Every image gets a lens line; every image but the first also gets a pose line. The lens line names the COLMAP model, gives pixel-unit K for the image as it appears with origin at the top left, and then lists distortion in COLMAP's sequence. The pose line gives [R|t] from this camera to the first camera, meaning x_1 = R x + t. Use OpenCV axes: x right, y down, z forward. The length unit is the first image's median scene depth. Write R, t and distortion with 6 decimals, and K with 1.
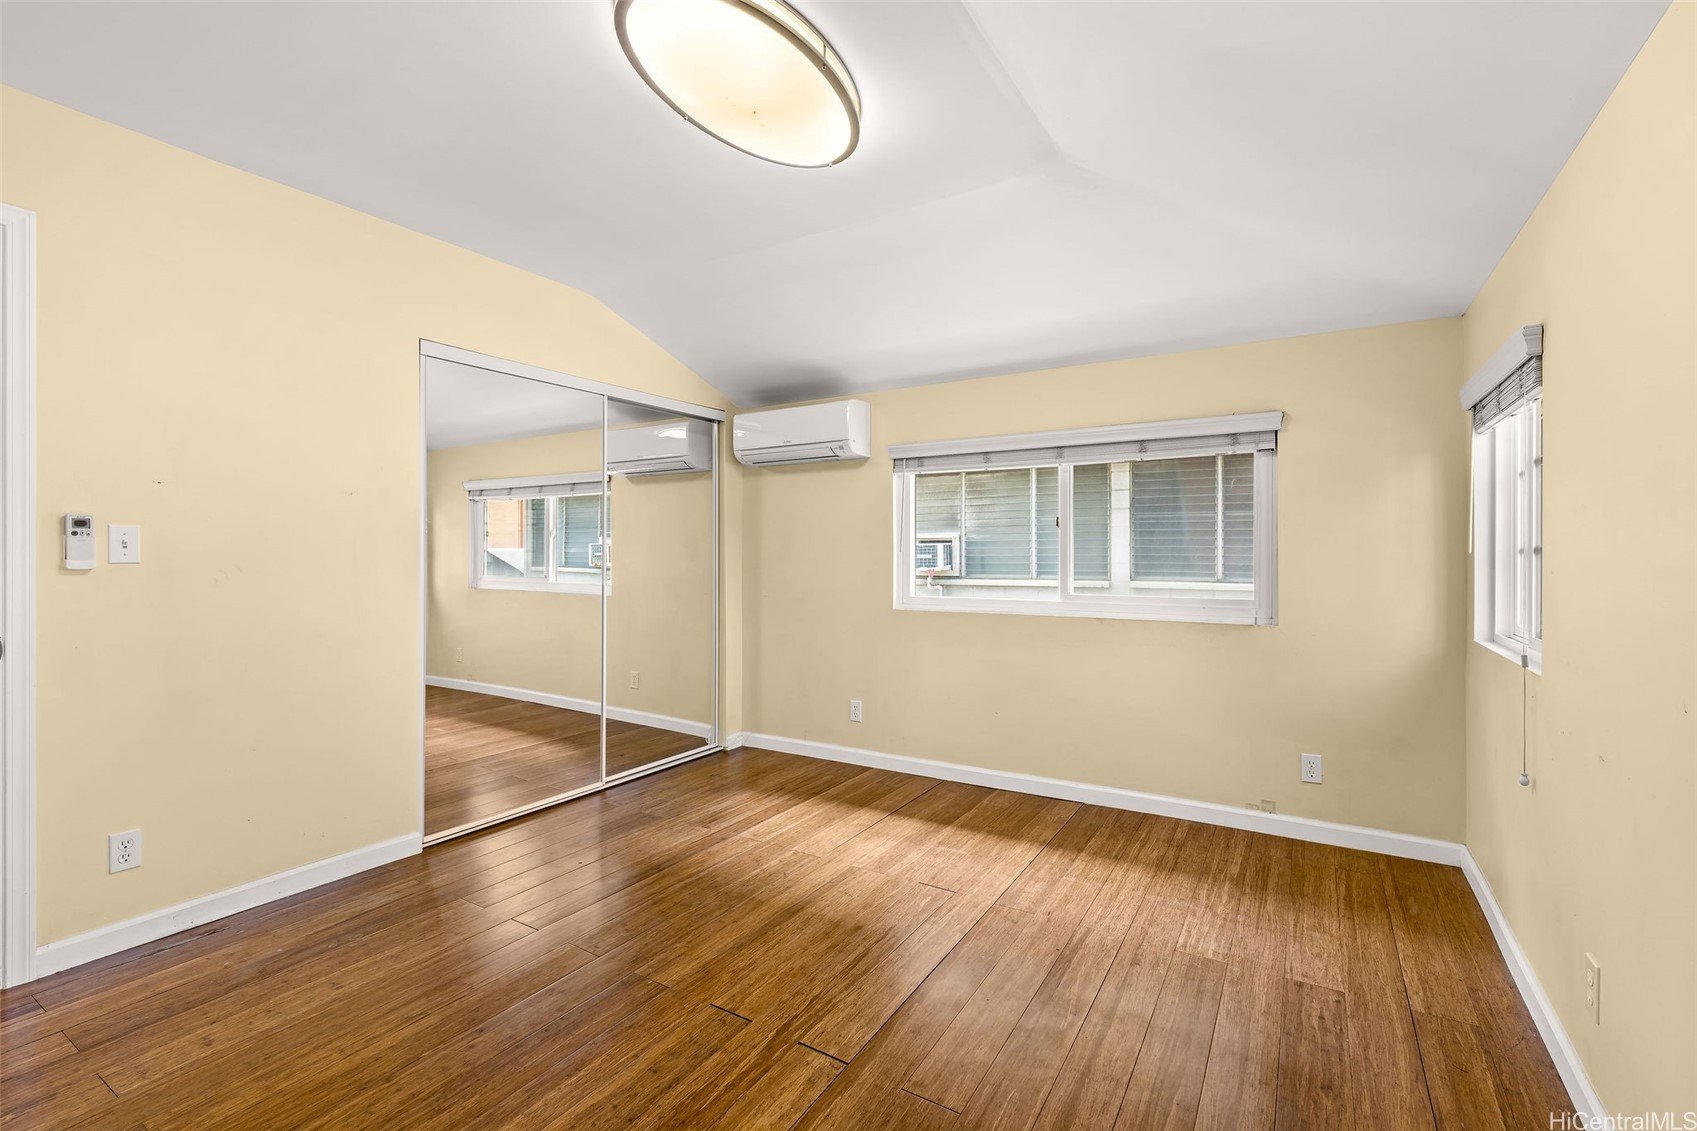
lens RADIAL K [[758.6, 0, 844.2], [0, 758.6, 556.4], [0, 0, 1]] dist [0.010361, 0.000091]
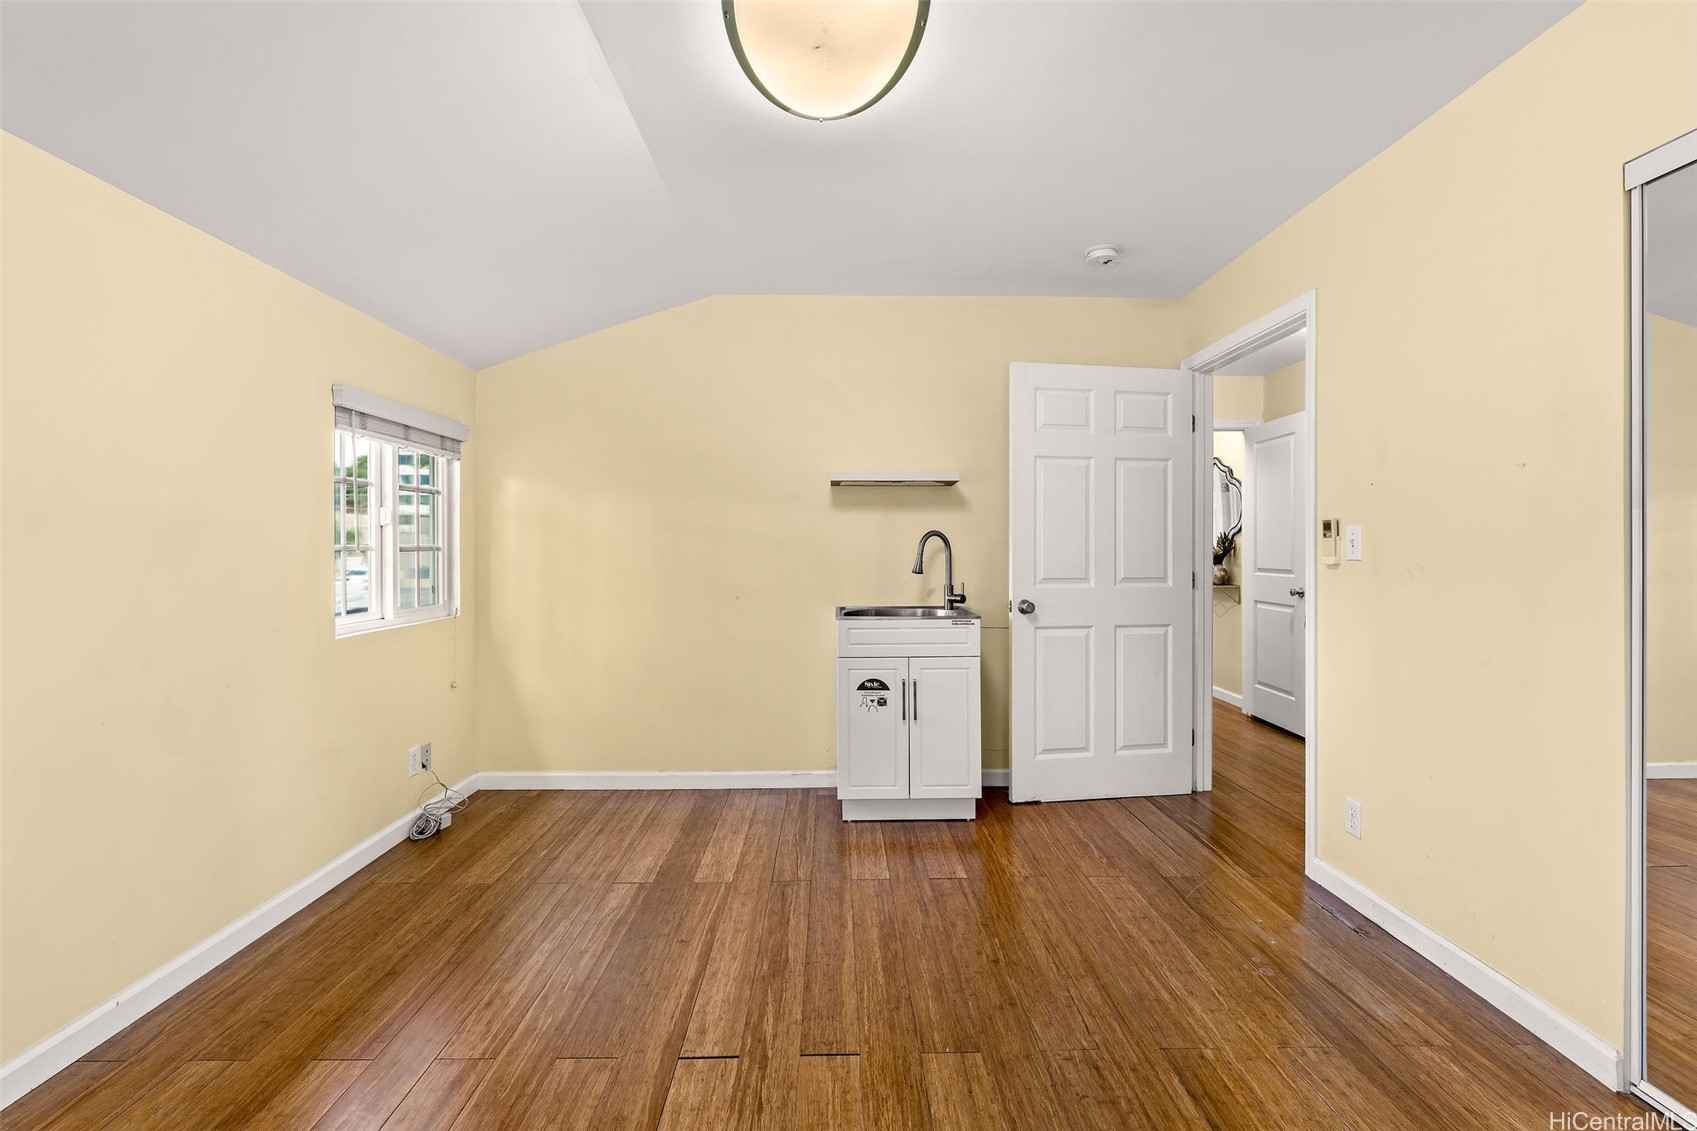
lens RADIAL K [[758.6, 0, 842.9], [0, 758.6, 559.6], [0, 0, 1]] dist [0.010361, 0.000091]
pose [[-0.841119, 0.005279, -0.540825, 0.343960], [-0.003277, 0.999884, 0.014857, -0.006331], [0.540841, 0.014269, -0.841004, 1.854357]]
